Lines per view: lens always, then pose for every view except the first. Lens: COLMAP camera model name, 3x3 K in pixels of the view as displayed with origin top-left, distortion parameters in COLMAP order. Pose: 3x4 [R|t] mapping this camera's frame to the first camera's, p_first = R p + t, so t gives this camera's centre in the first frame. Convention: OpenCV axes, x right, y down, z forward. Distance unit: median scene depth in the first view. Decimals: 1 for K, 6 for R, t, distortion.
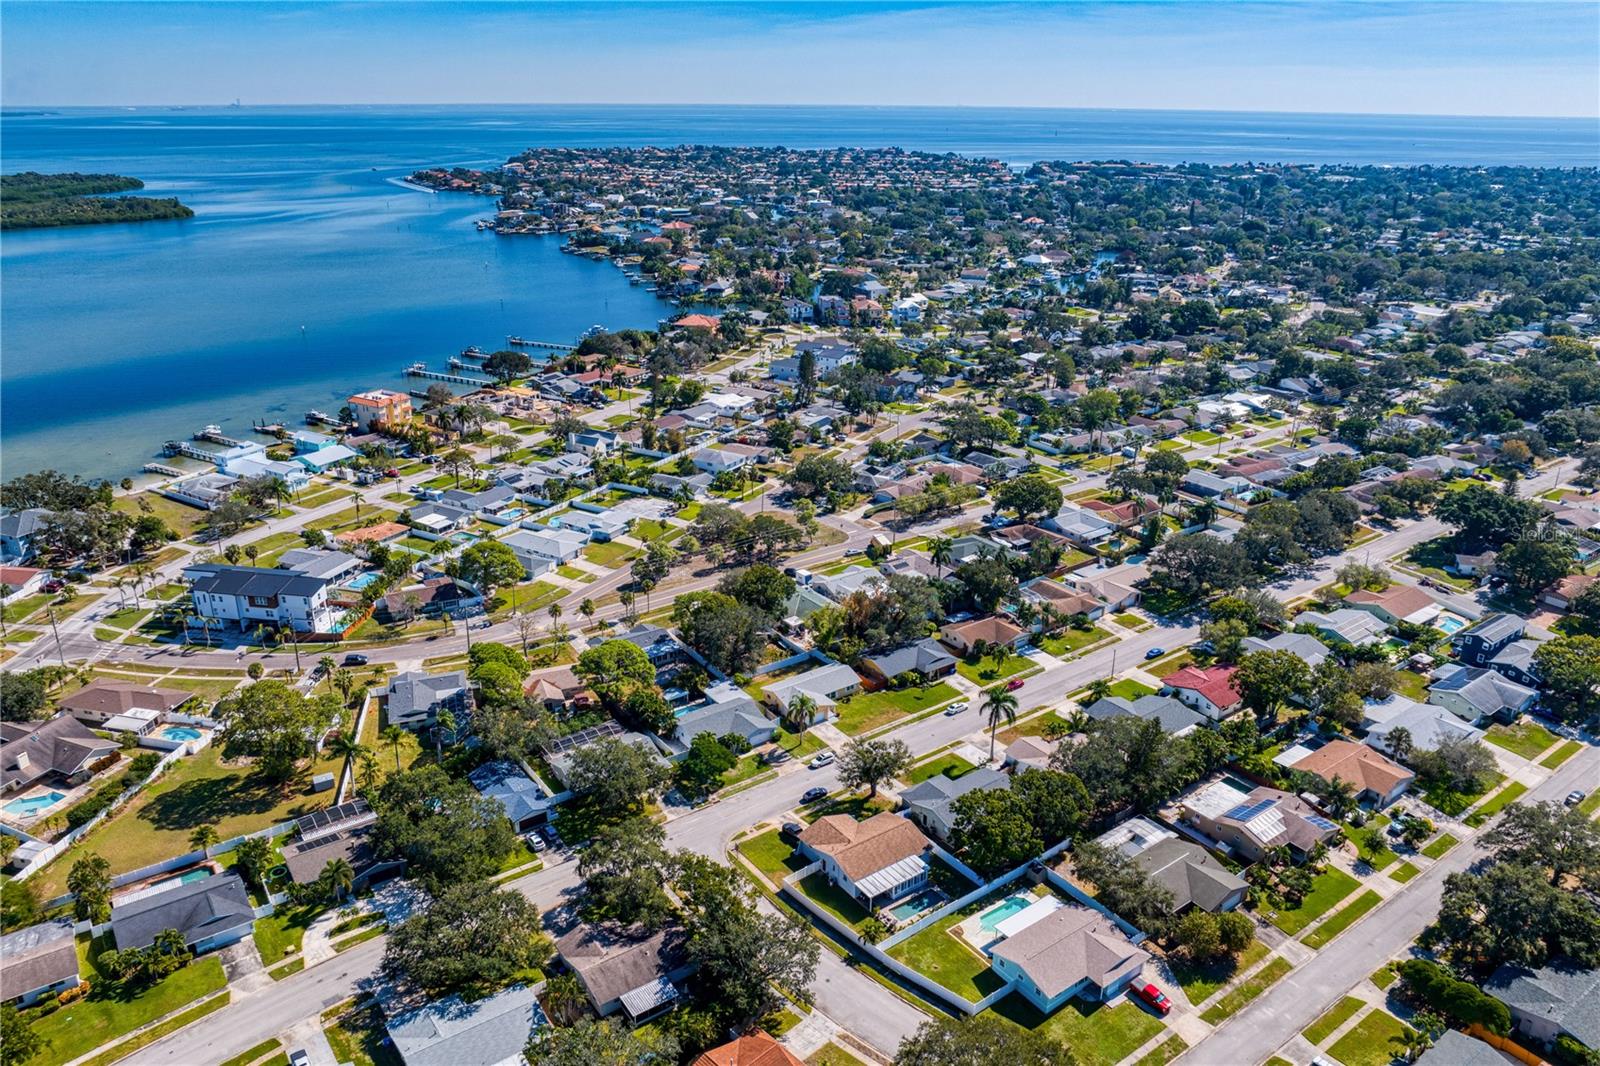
lens RADIAL K [[1132.7, 0, 805.1], [0, 1132.7, 507.3], [0, 0, 1]] dist [-0.037991, -0.000830]
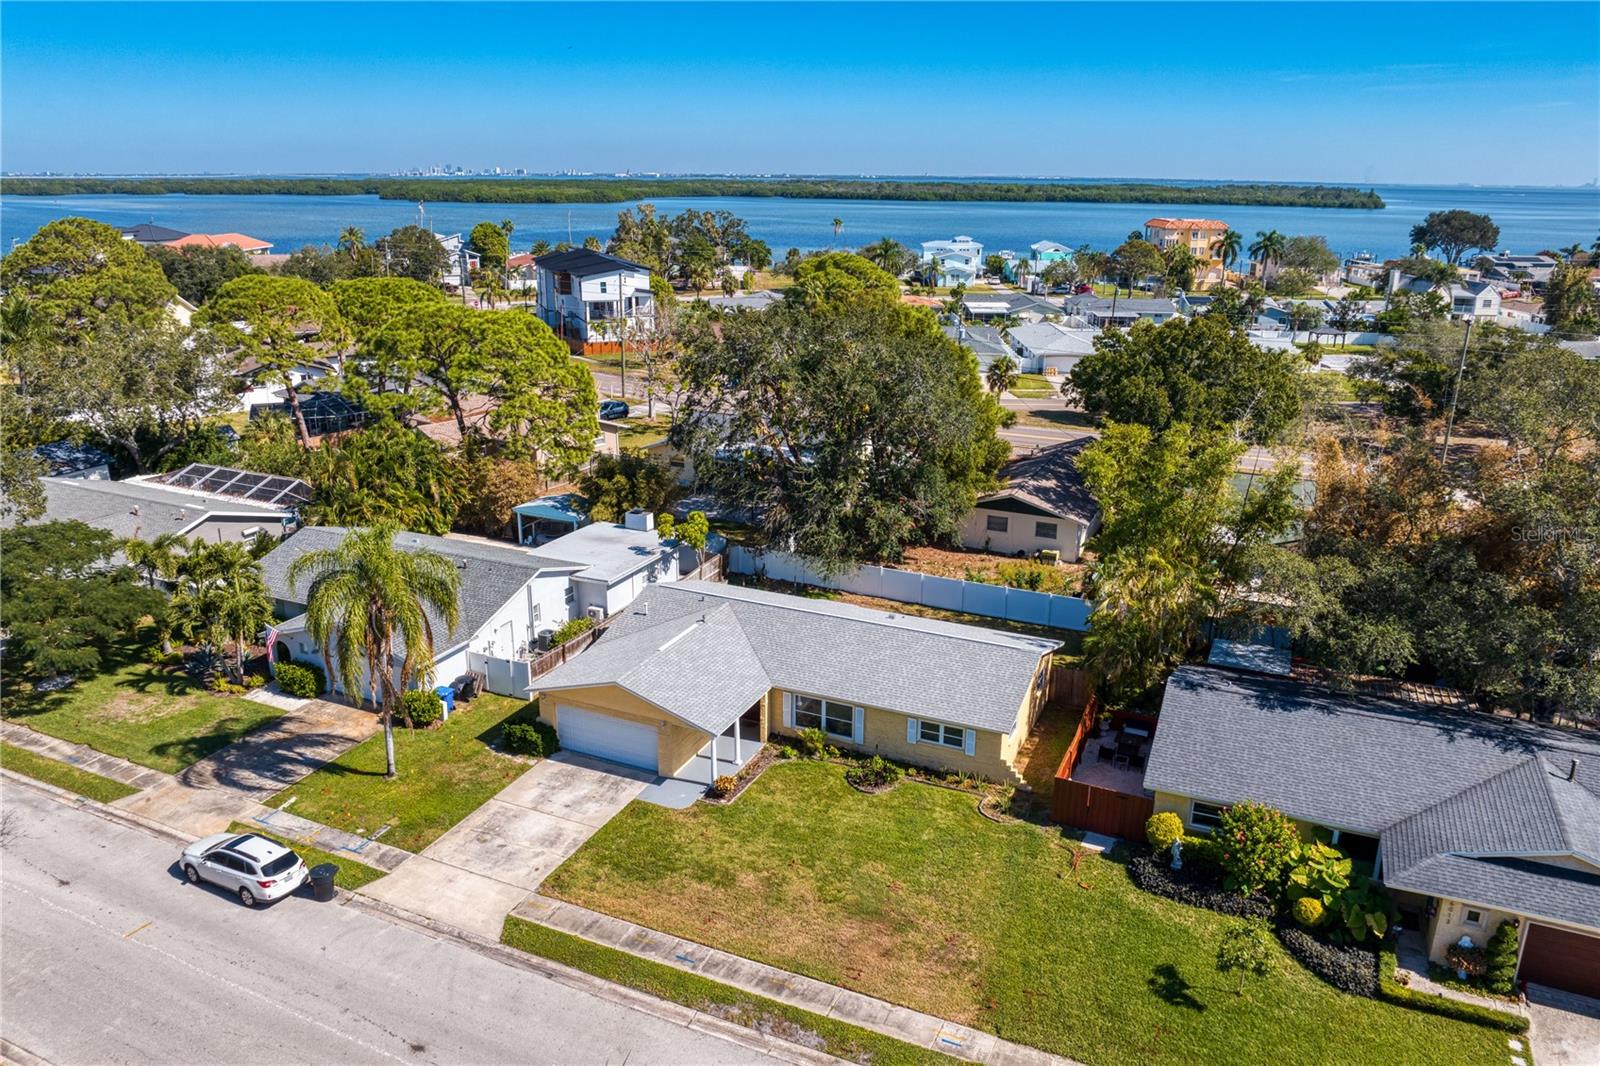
lens RADIAL K [[1132.7, 0, 805.1], [0, 1132.7, 507.3], [0, 0, 1]] dist [-0.037991, -0.000830]
pose [[0.497590, 0.243352, -0.832577, 0.163912], [-0.299505, 0.949009, 0.098384, 0.101022], [0.814064, 0.200406, 0.545102, 0.793335]]
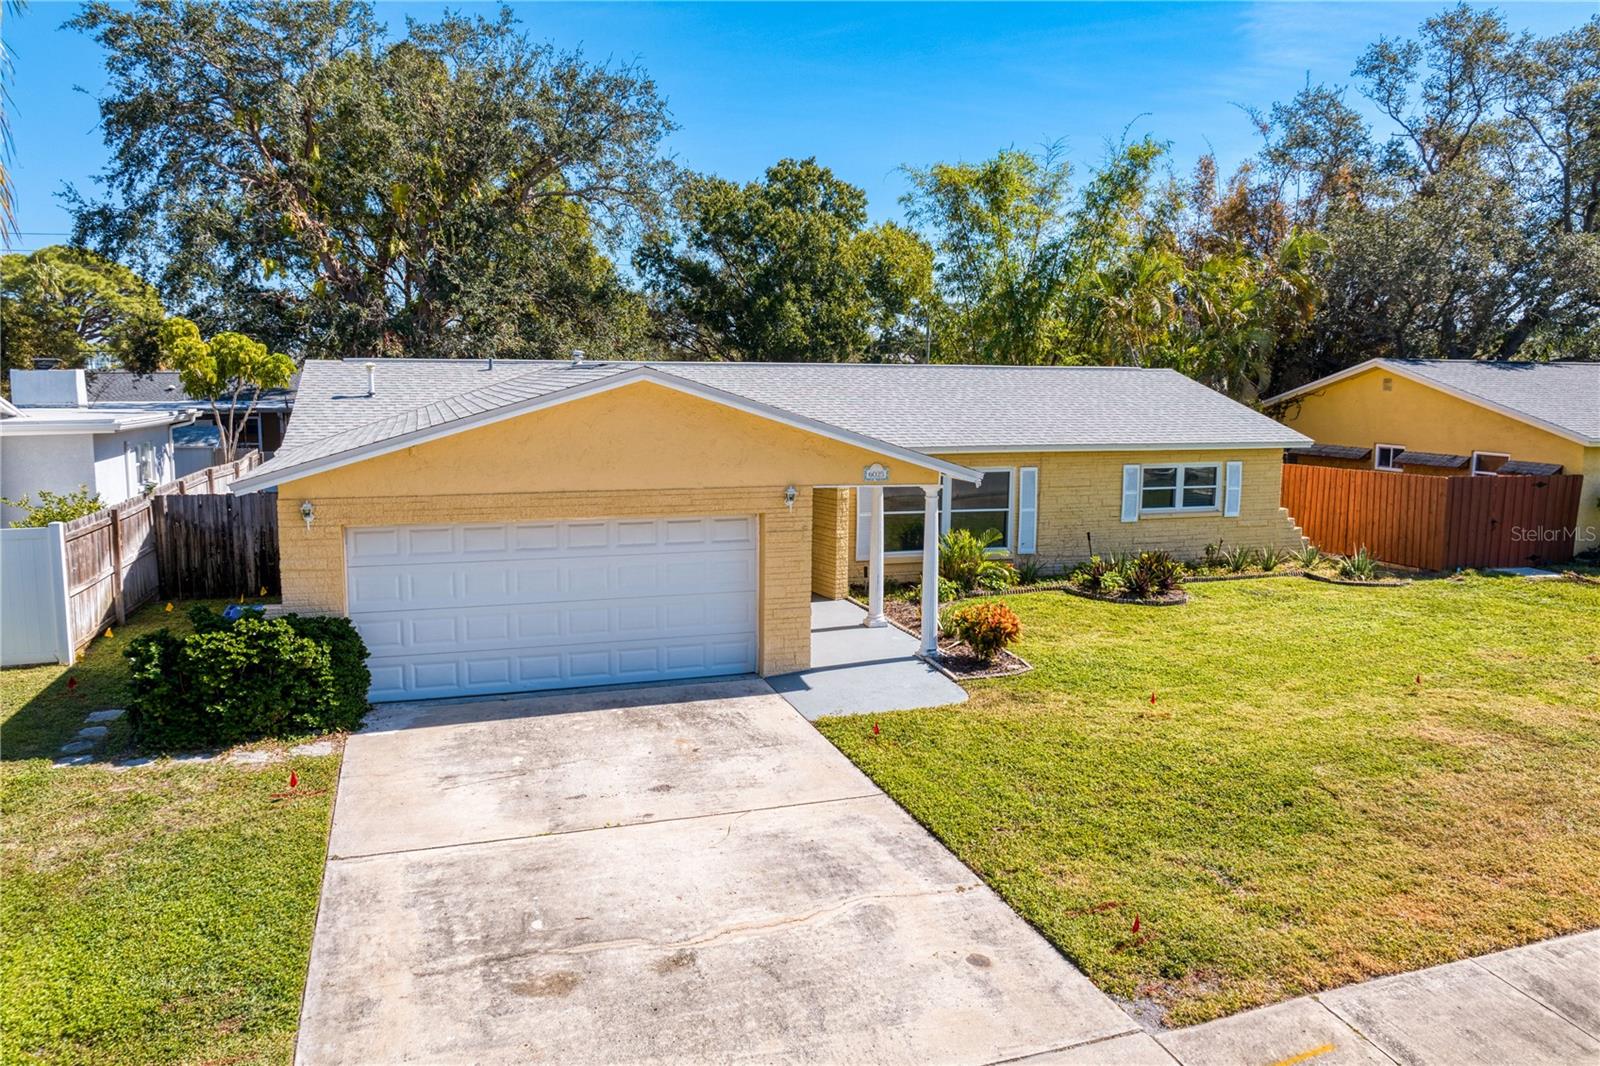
lens RADIAL K [[1132.7, 0, 805.1], [0, 1132.7, 507.3], [0, 0, 1]] dist [-0.037991, -0.000830]
pose [[0.956326, 0.036715, -0.289986, 0.034125], [-0.102170, 0.971489, -0.213939, 0.168754], [0.273864, 0.234223, 0.932812, 0.824201]]
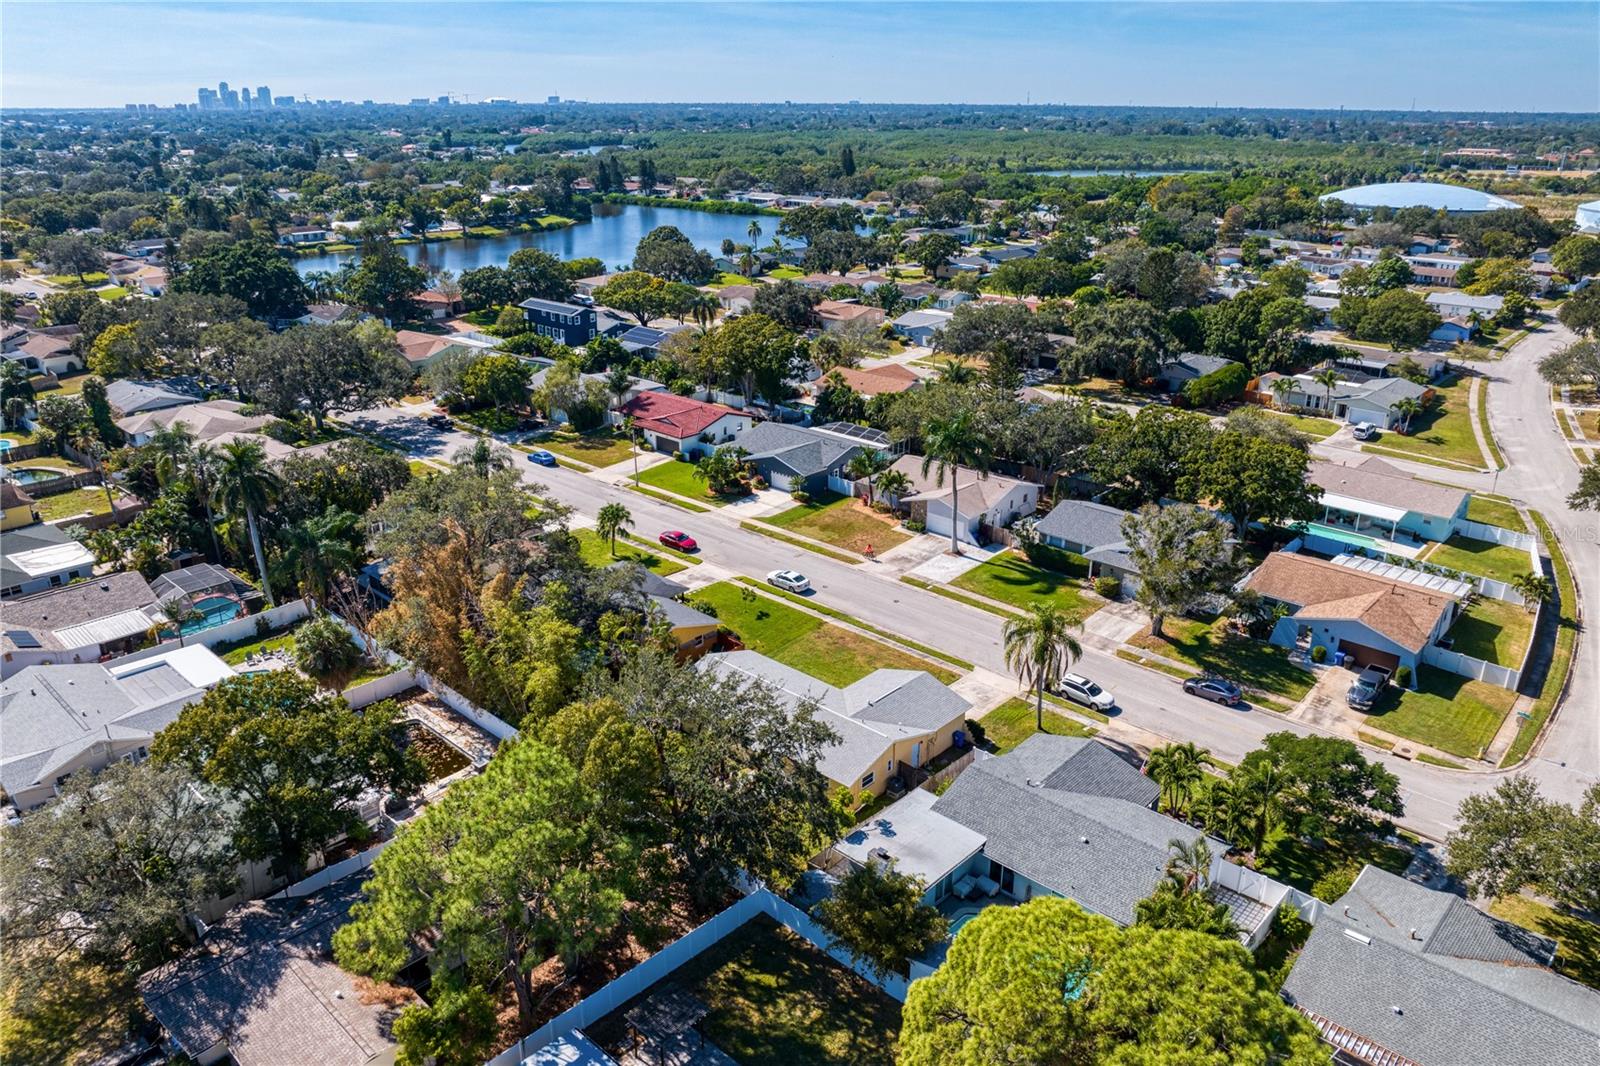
lens RADIAL K [[1132.7, 0, 805.1], [0, 1132.7, 507.3], [0, 0, 1]] dist [-0.037991, -0.000830]
pose [[-0.203674, -0.338051, 0.918825, -0.281430], [0.328616, 0.860446, 0.389416, -0.037849], [-0.922241, 0.381254, -0.064161, 0.906618]]
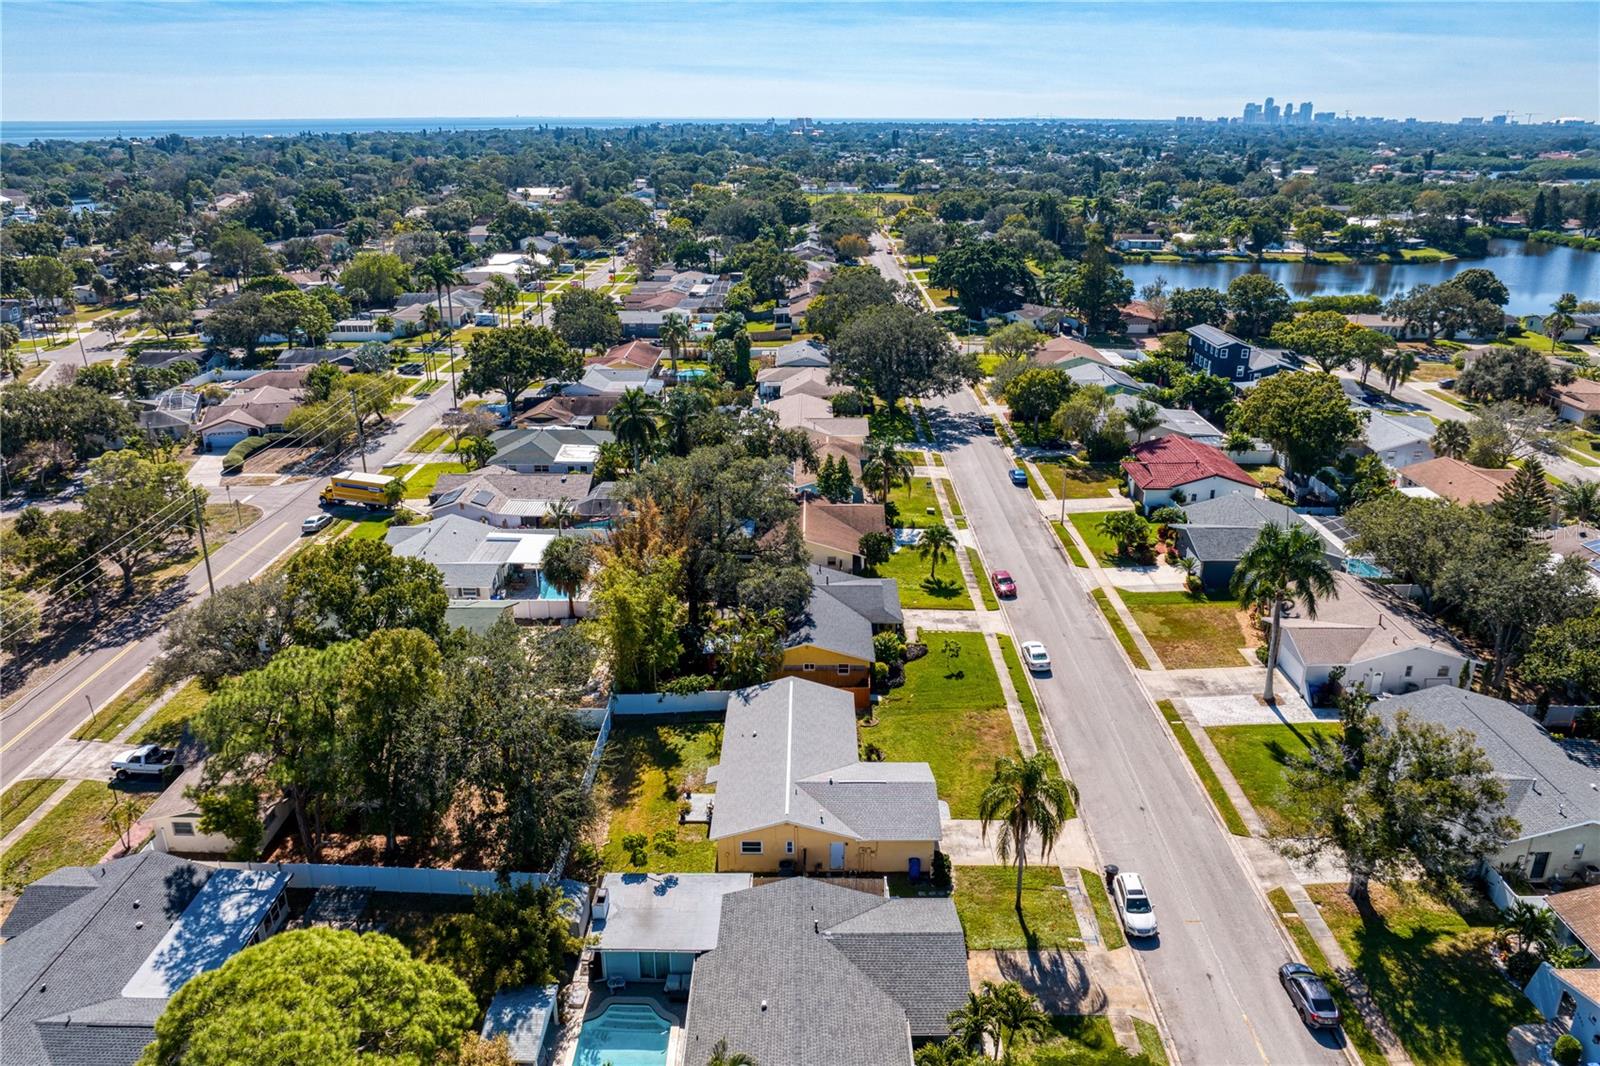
lens RADIAL K [[1132.7, 0, 805.1], [0, 1132.7, 507.3], [0, 0, 1]] dist [-0.037991, -0.000830]
pose [[0.588696, -0.270357, 0.761804, -0.211676], [0.276146, 0.952978, 0.124807, 0.038625], [-0.759724, 0.136896, 0.635672, 0.699577]]
